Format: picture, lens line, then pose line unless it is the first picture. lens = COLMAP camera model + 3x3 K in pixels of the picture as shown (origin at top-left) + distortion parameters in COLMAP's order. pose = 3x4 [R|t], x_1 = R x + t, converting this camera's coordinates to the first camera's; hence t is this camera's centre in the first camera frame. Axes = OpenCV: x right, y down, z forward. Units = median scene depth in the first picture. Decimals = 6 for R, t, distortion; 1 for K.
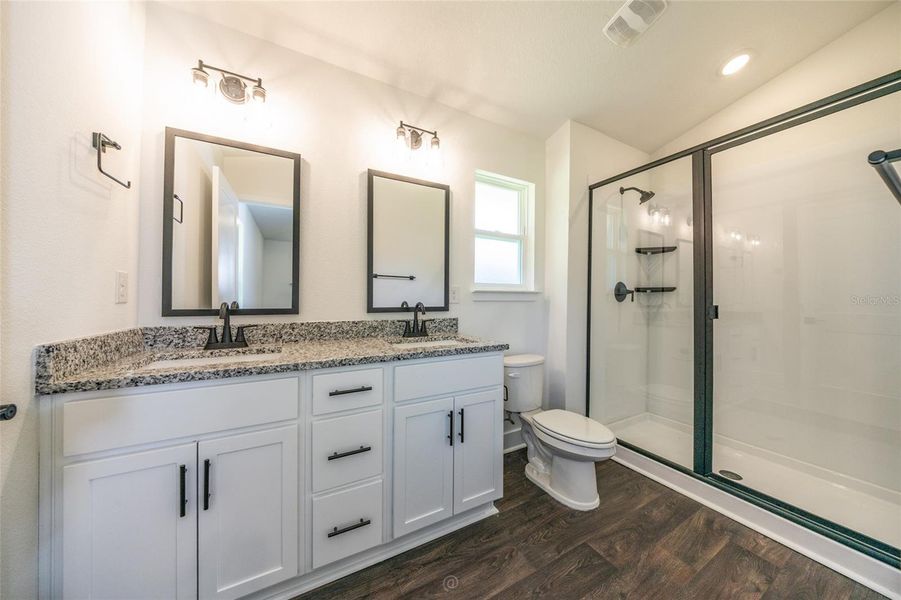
lens RADIAL K [[295.8, 0, 457.2], [0, 295.8, 297.5], [0, 0, 1]] dist [0.000019, 0.000148]
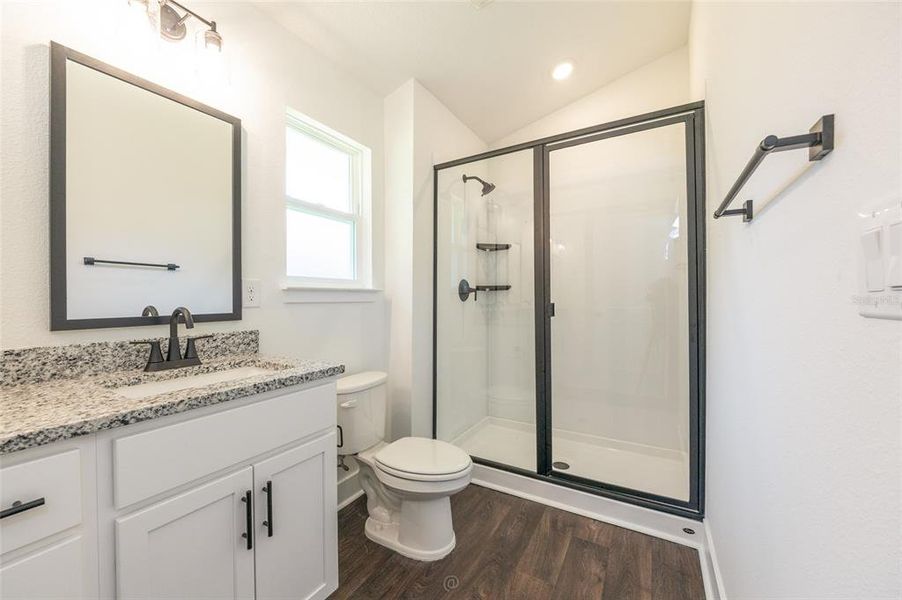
lens RADIAL K [[343.8, 0, 452.6], [0, 343.8, 297.9], [0, 0, 1]] dist [-0.008081, -0.000876]
pose [[0.868404, -0.010822, 0.495739, -0.000004], [0.010470, 0.999939, 0.003488, 0.001317], [-0.495747, 0.002162, 0.868464, 0.153830]]
